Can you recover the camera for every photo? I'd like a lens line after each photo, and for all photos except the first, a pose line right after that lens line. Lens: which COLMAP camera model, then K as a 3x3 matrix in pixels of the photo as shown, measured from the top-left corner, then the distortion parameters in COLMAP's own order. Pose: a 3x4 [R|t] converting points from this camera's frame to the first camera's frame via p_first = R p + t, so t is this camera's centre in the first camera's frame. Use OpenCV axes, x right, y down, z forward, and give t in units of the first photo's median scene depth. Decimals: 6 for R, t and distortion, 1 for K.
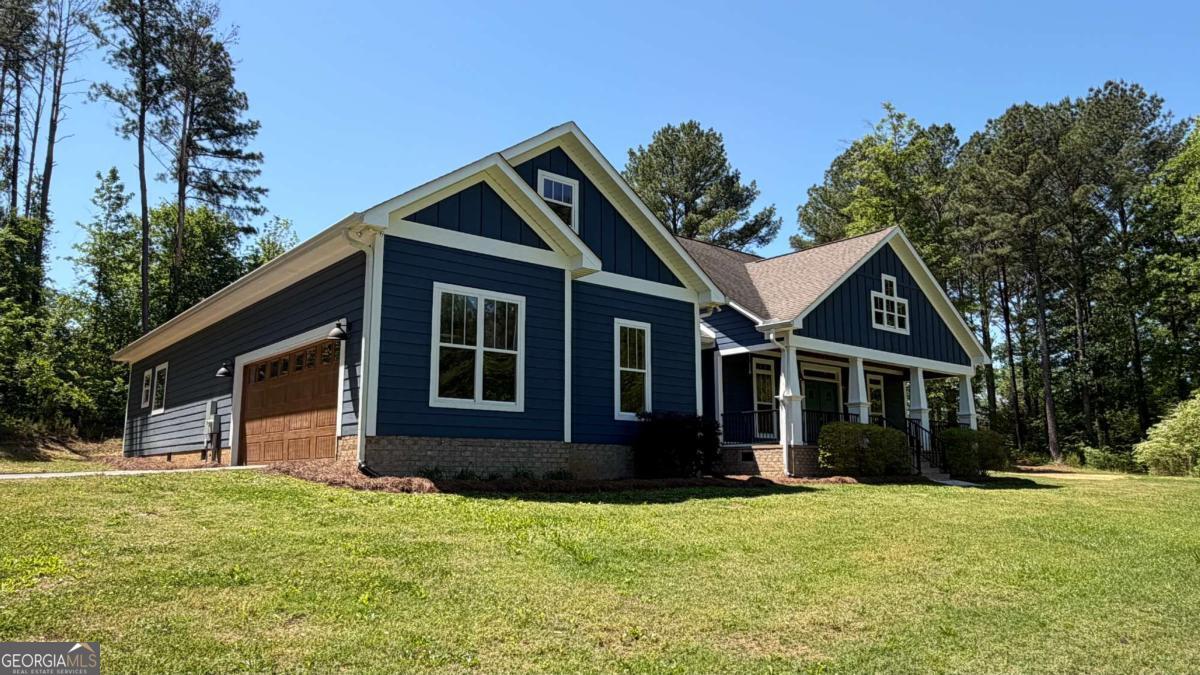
lens RADIAL K [[810.8, 0, 600.0], [0, 810.8, 337.5], [0, 0, 1]] dist [0.005281, 0.000754]
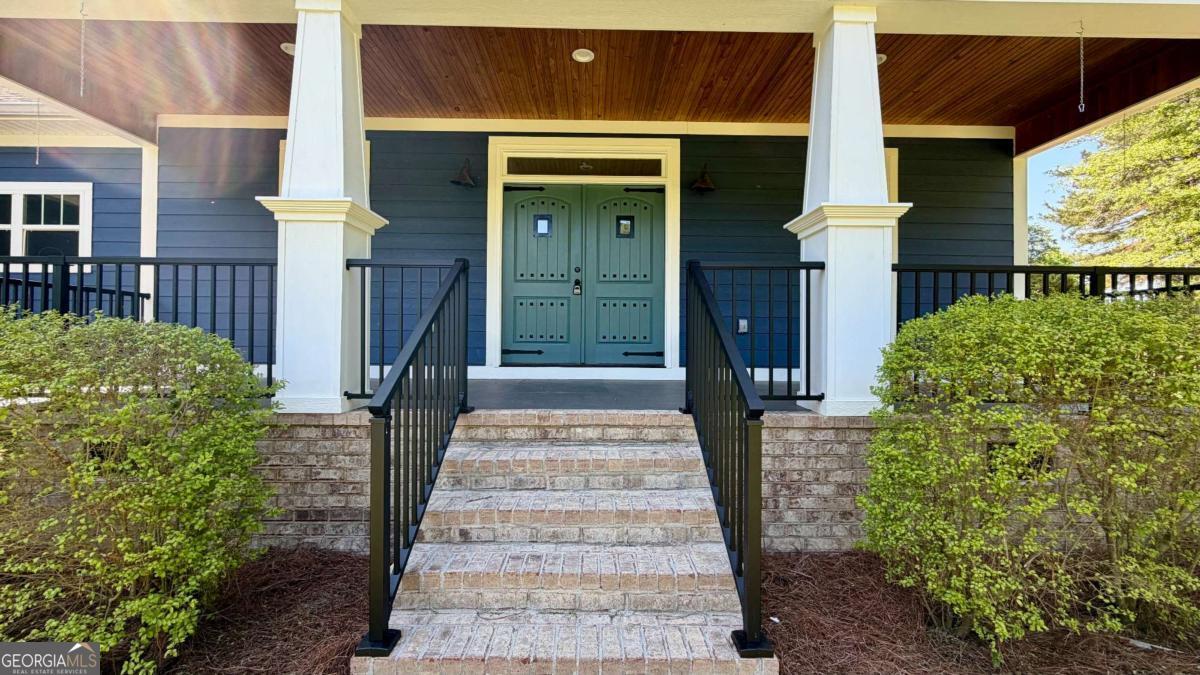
lens RADIAL K [[474.8, 0, 599.3], [0, 474.8, 332.3], [0, 0, 1]] dist [0.001112, 0.000262]
pose [[0.778125, -0.005784, -0.628083, 0.460645], [0.099626, 0.988436, 0.114323, 0.106960], [0.620158, -0.151531, 0.769703, 0.941302]]
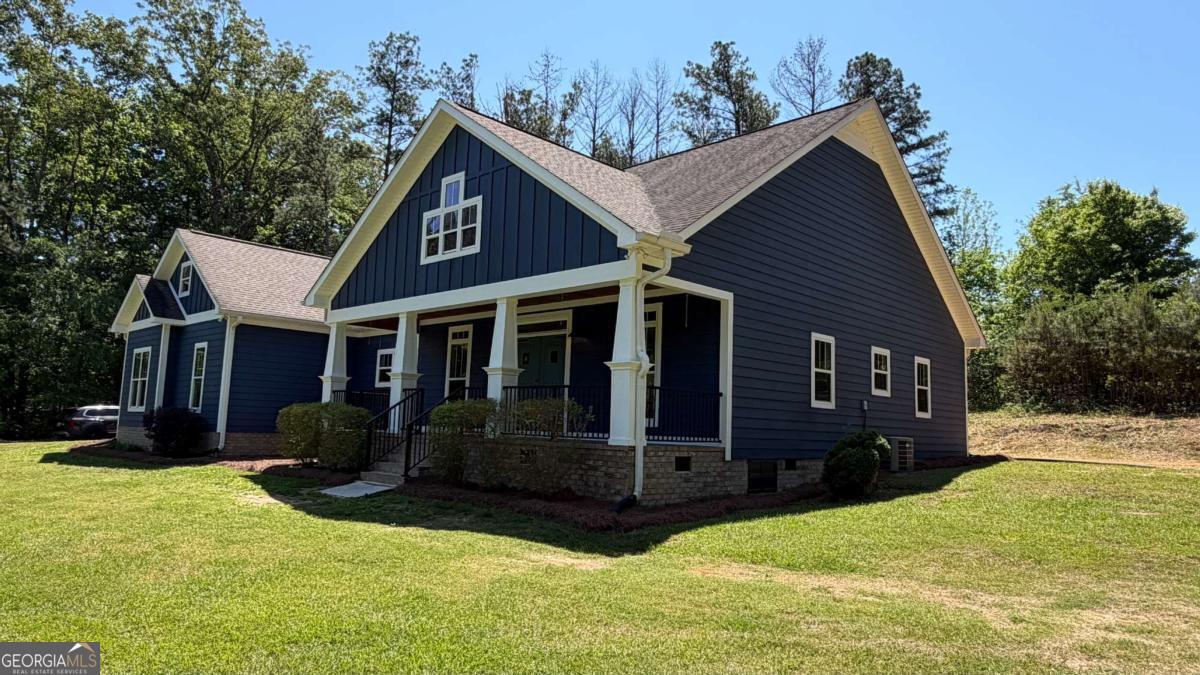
lens RADIAL K [[758.3, 0, 600.0], [0, 758.3, 337.5], [0, 0, 1]] dist [0.055567, 0.000186]
pose [[0.100328, -0.115330, -0.988248, 1.037502], [0.131377, 0.986098, -0.101741, 0.143770], [0.986243, -0.119625, 0.114085, 1.103377]]
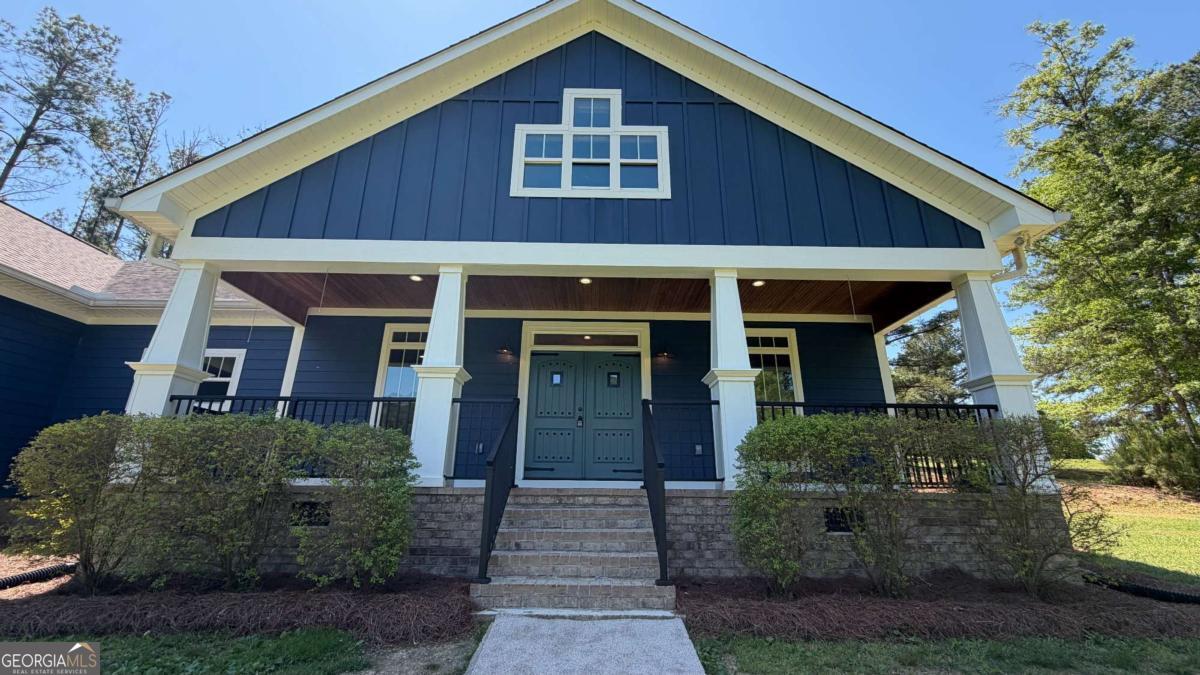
lens RADIAL K [[470.5, 0, 598.0], [0, 470.5, 334.7], [0, 0, 1]] dist [0.000257, -0.000121]
pose [[0.774605, -0.195783, -0.601378, 0.523552], [0.097089, 0.976418, -0.192824, 0.115857], [0.624948, 0.090975, 0.775347, 0.866867]]
